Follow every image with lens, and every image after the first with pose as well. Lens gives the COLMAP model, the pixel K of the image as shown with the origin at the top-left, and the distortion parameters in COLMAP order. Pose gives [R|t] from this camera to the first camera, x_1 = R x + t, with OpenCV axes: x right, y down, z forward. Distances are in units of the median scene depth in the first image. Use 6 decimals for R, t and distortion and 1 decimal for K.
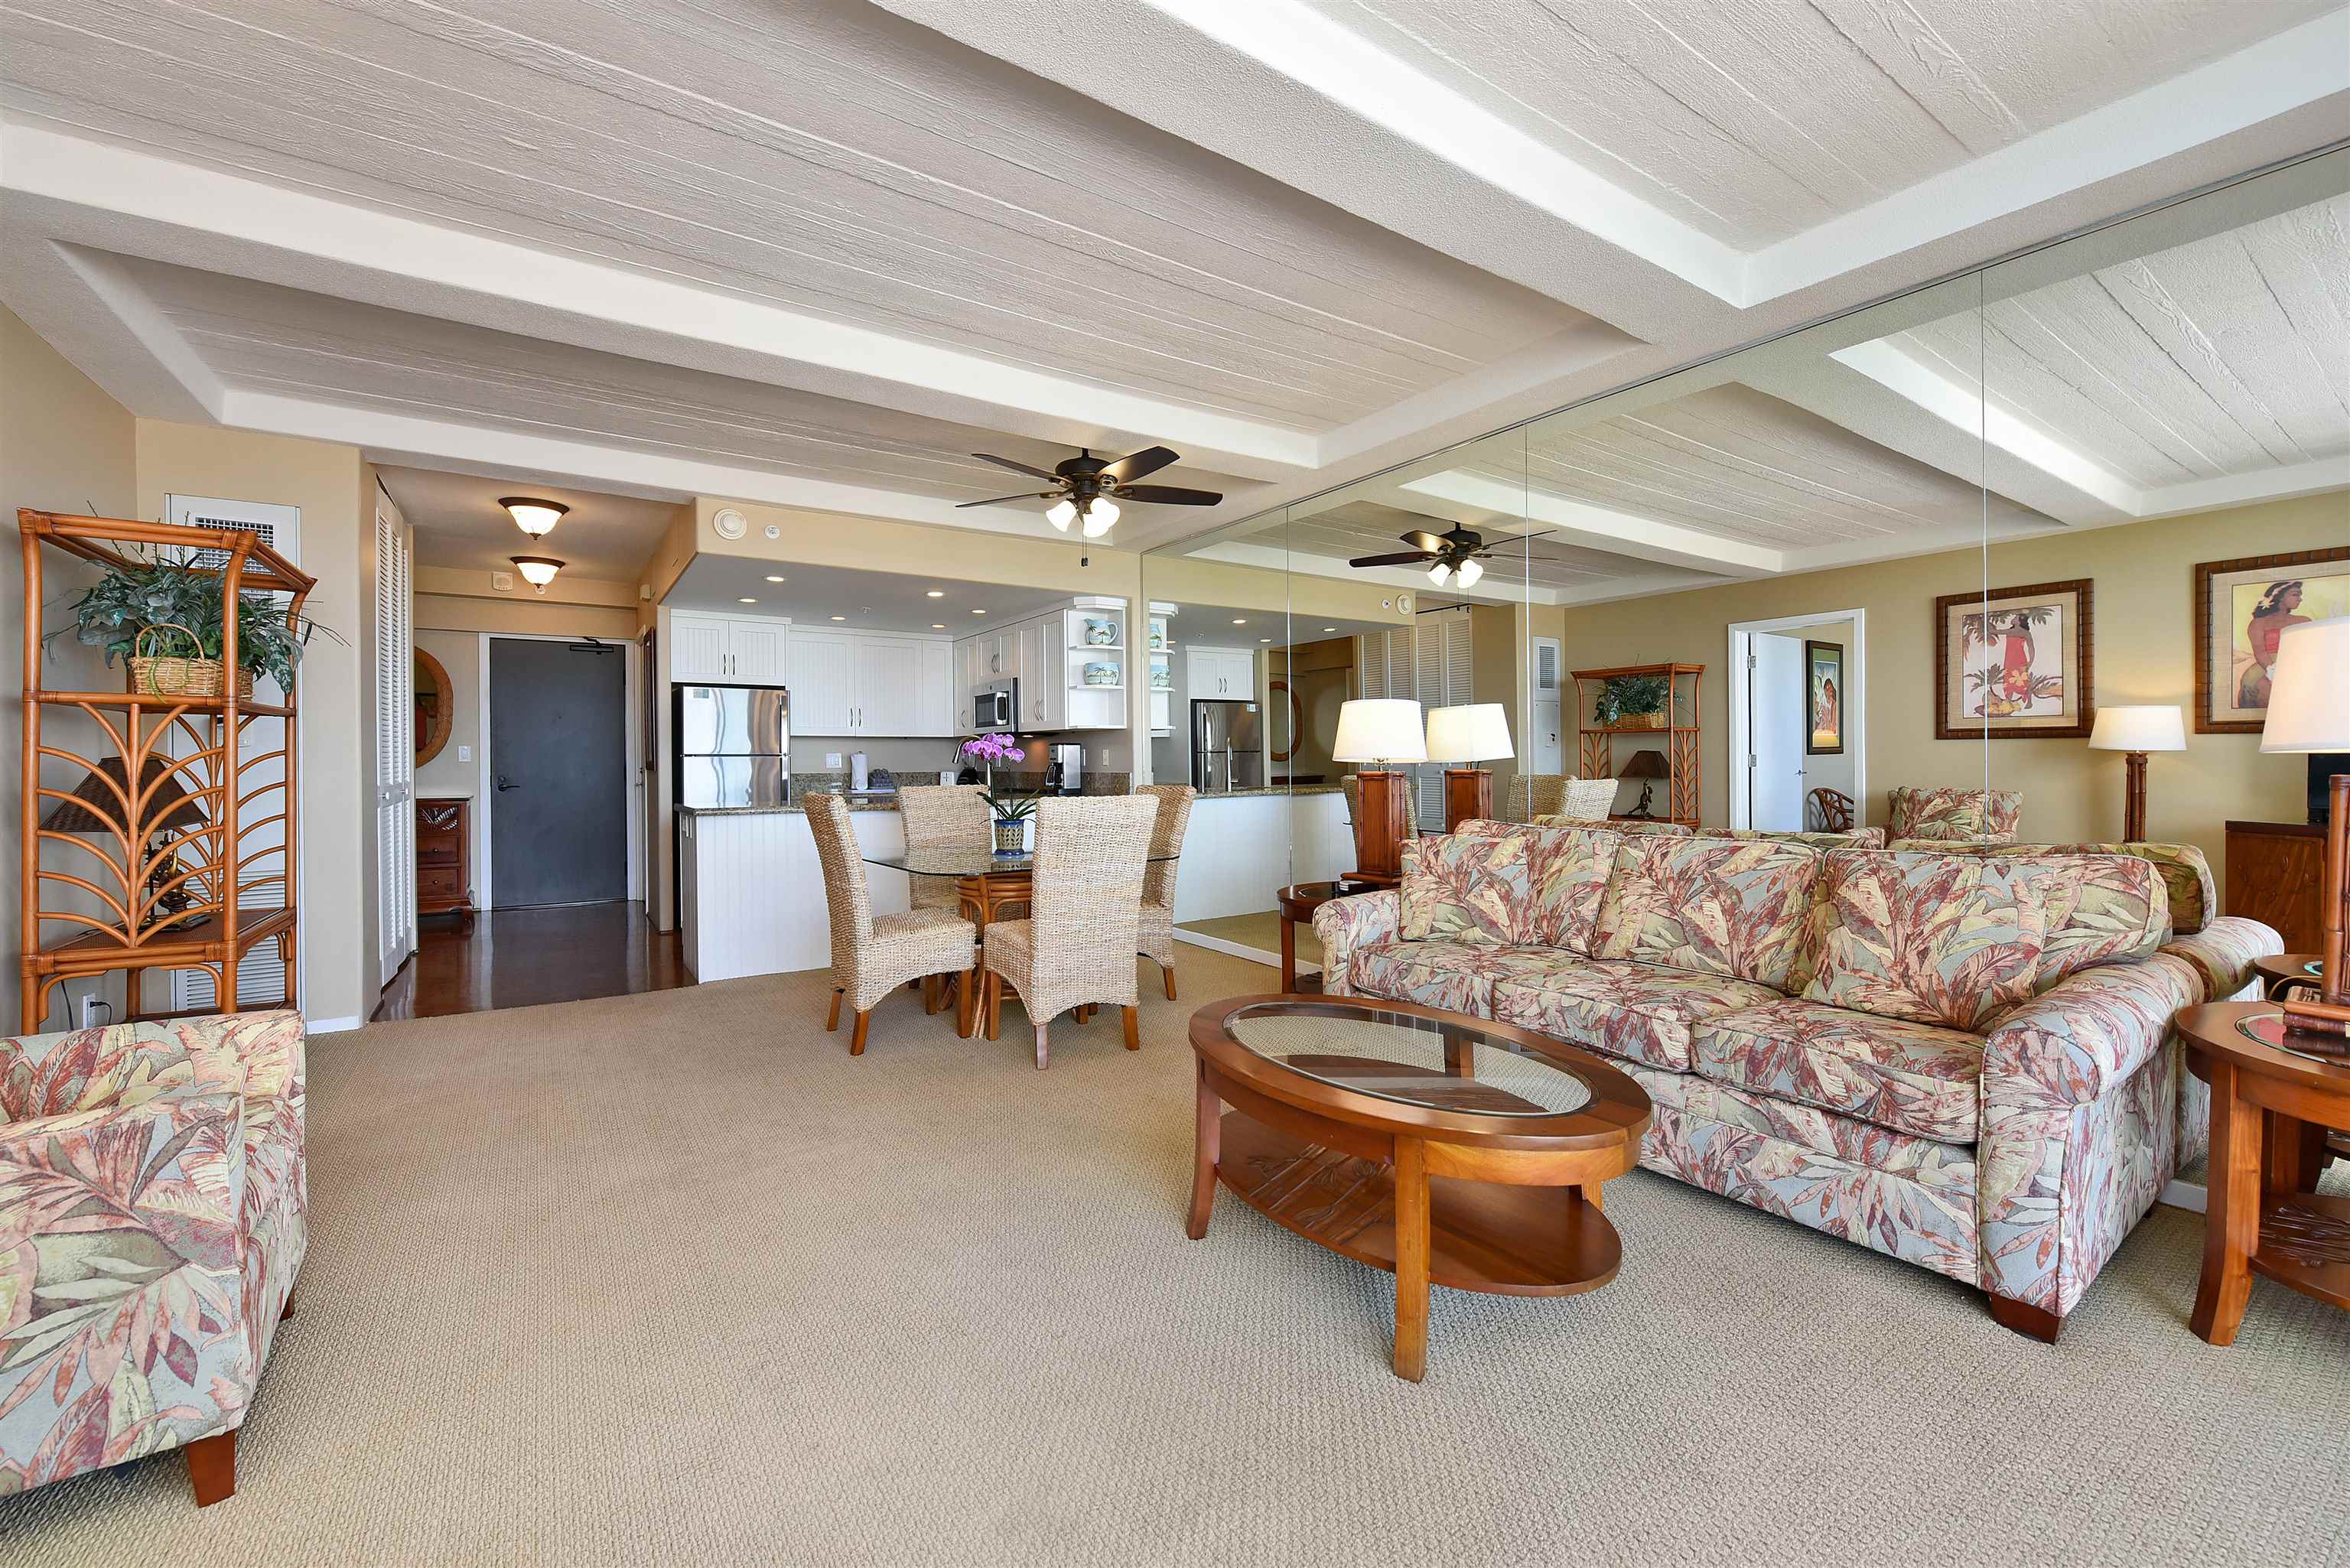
lens RADIAL K [[934.5, 0, 1207.7], [0, 934.5, 775.8], [0, 0, 1]] dist [-0.007881, -0.000433]
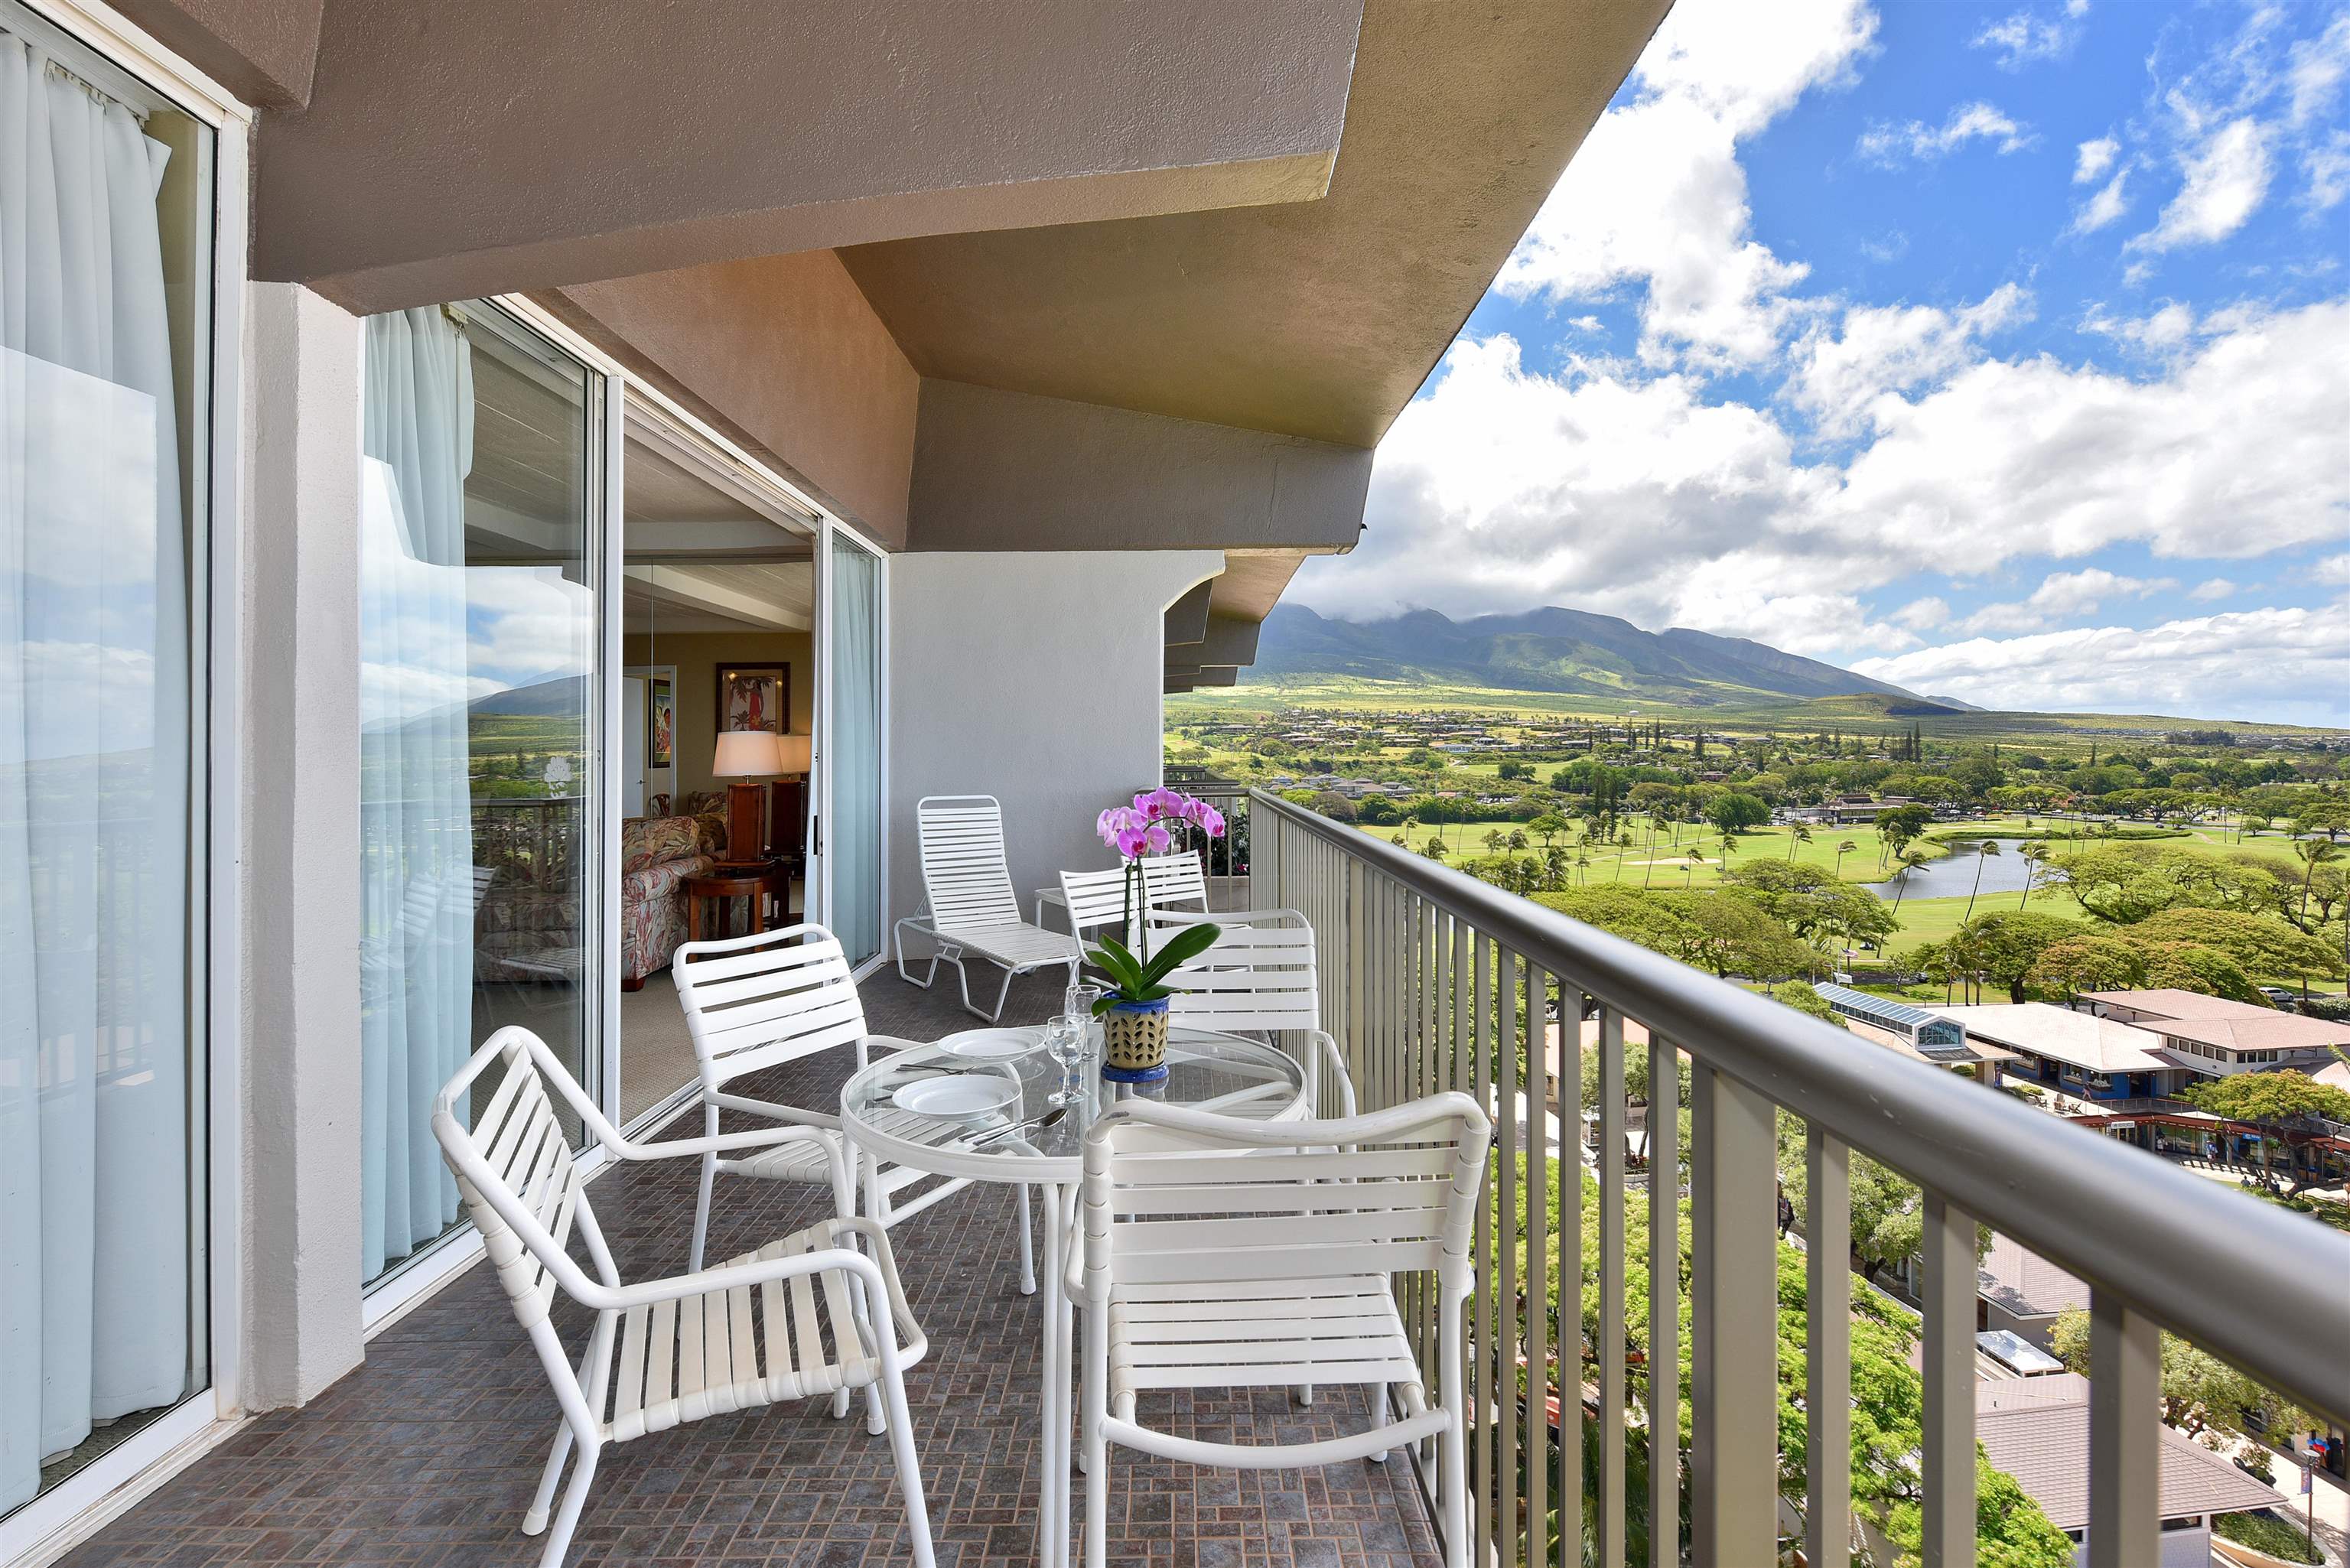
lens RADIAL K [[1050.1, 0, 1171.6], [0, 1050.1, 762.2], [0, 0, 1]] dist [-0.013697, -0.000124]
pose [[0.563163, -0.018114, 0.826147, -0.317163], [0.027362, 0.999620, 0.003265, -0.021440], [-0.825893, 0.020766, 0.563445, -0.836579]]
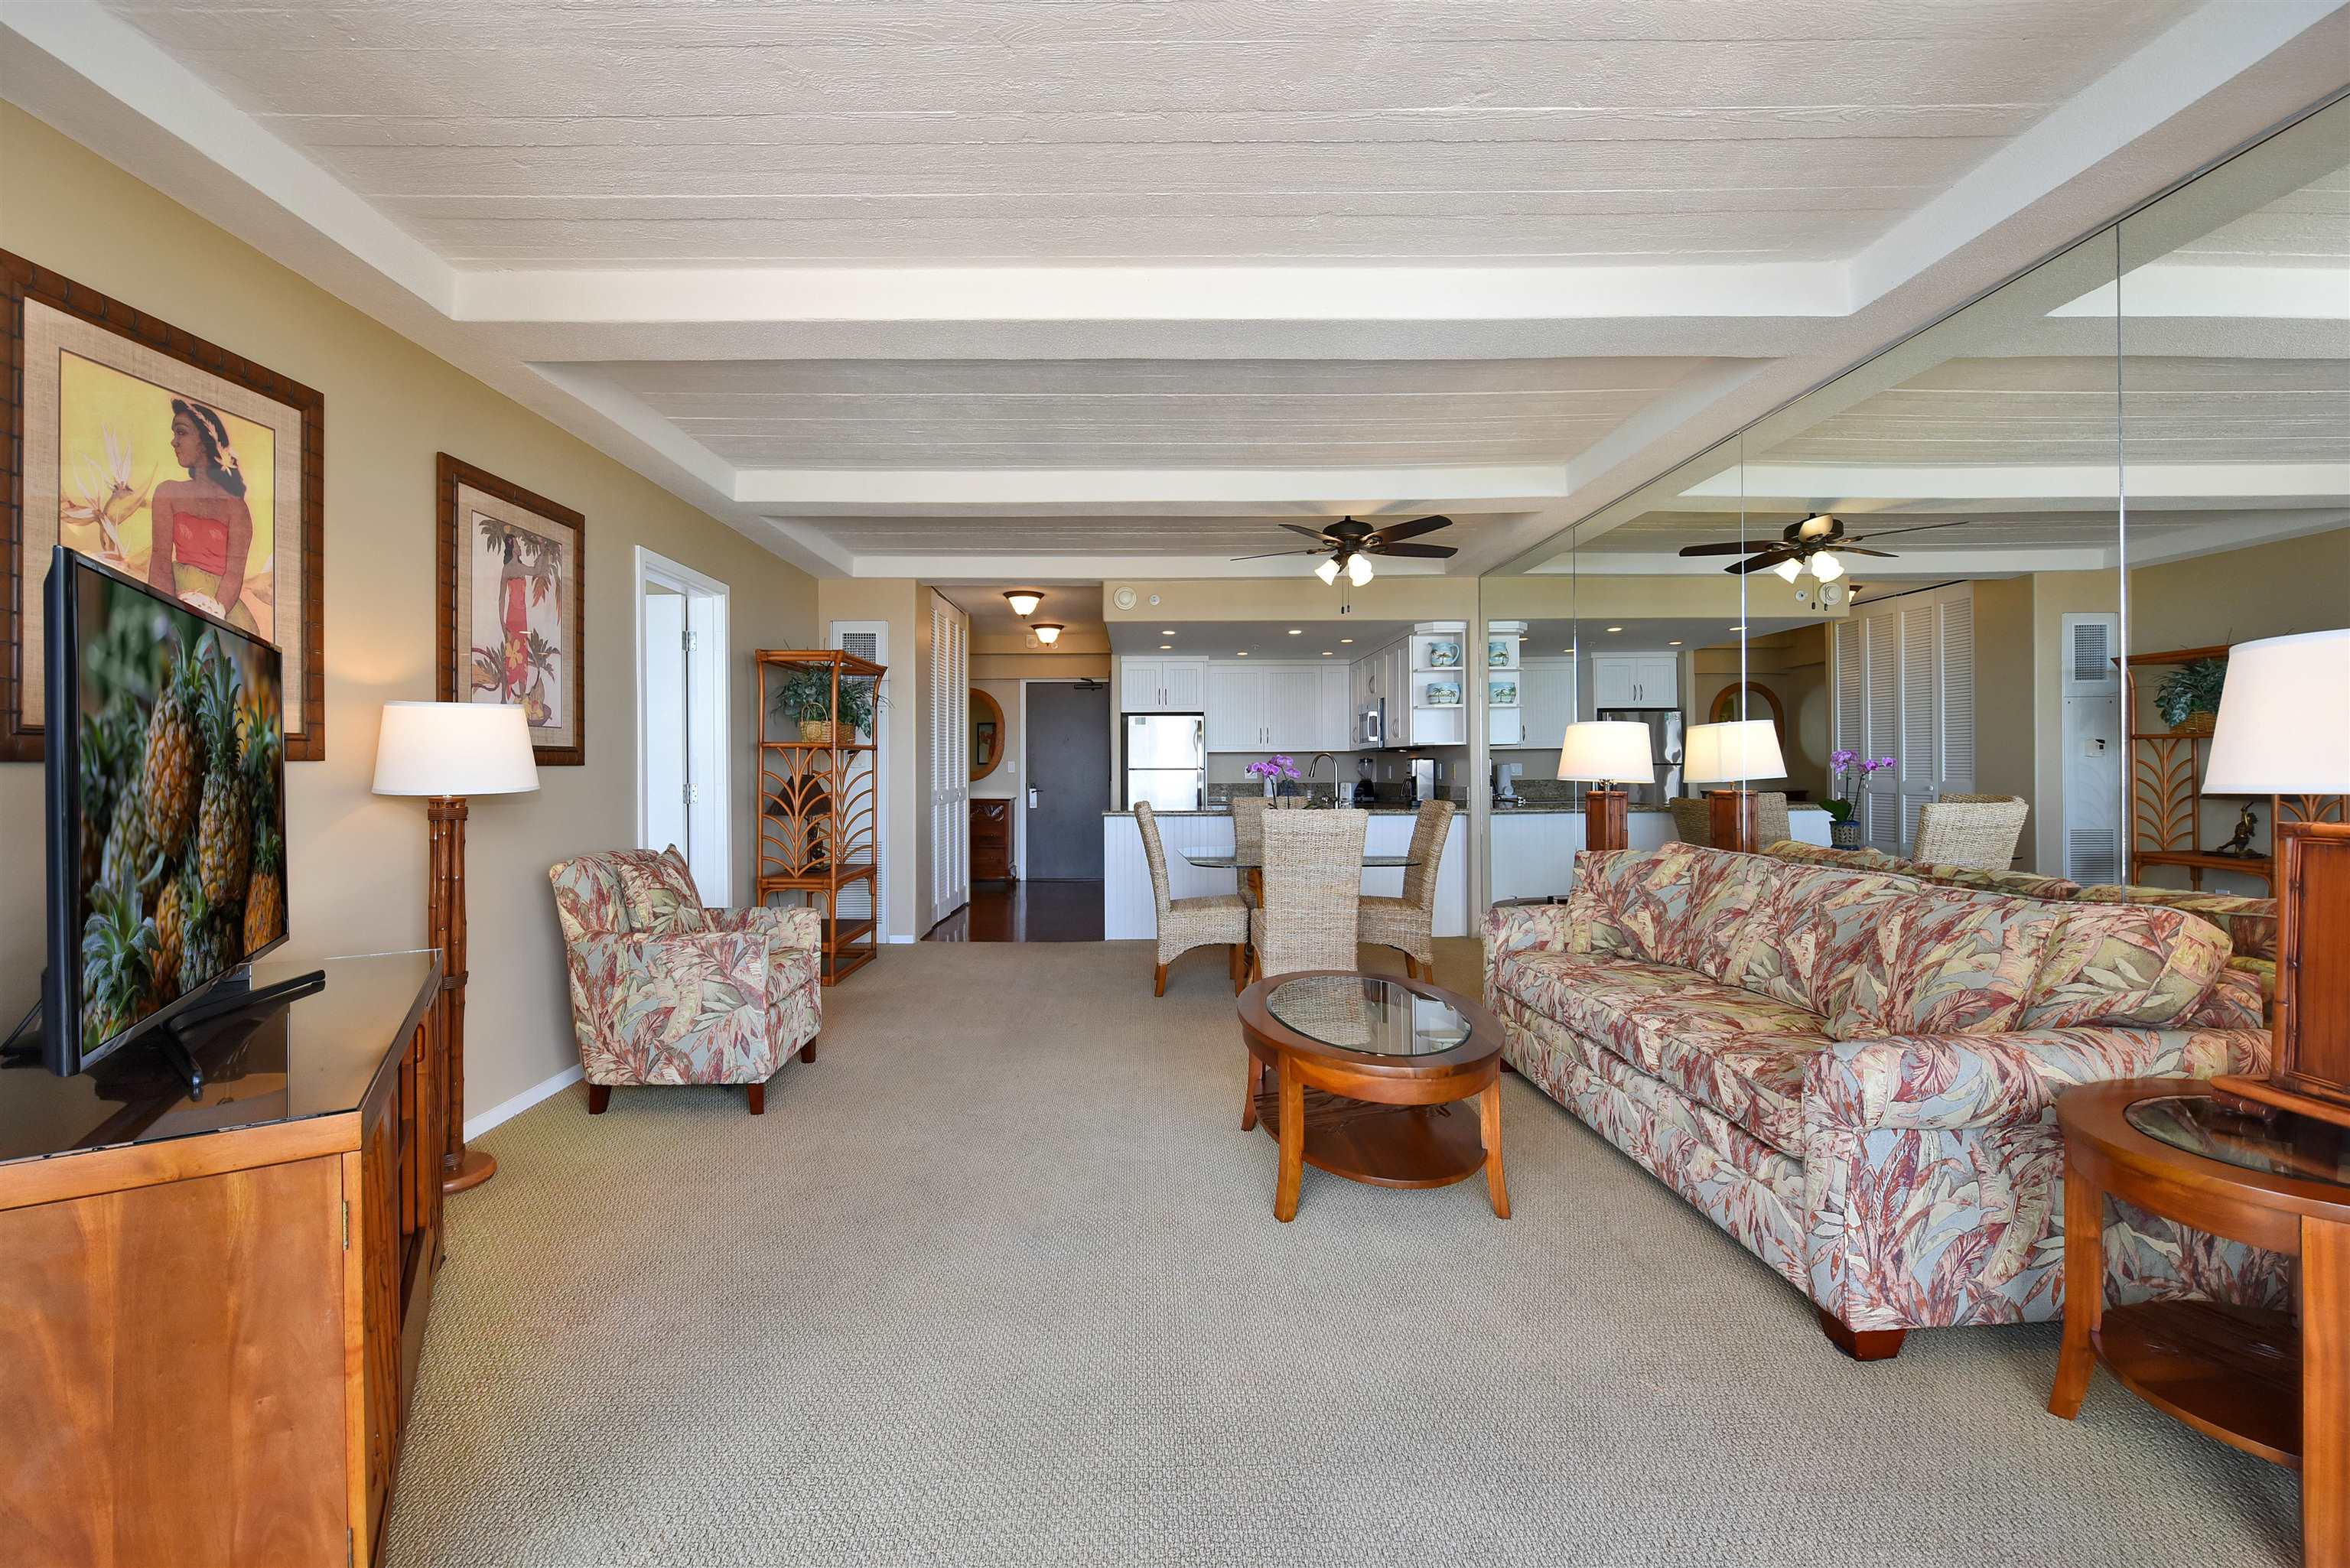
lens RADIAL K [[986.2, 0, 1175.0], [0, 986.2, 784.0], [0, 0, 1]] dist [-0.002082, -0.000297]
pose [[0.829629, 0.009413, -0.558236, 0.332299], [-0.007692, 0.999956, 0.005431, -0.012565], [0.558262, -0.000212, 0.829665, -0.129109]]
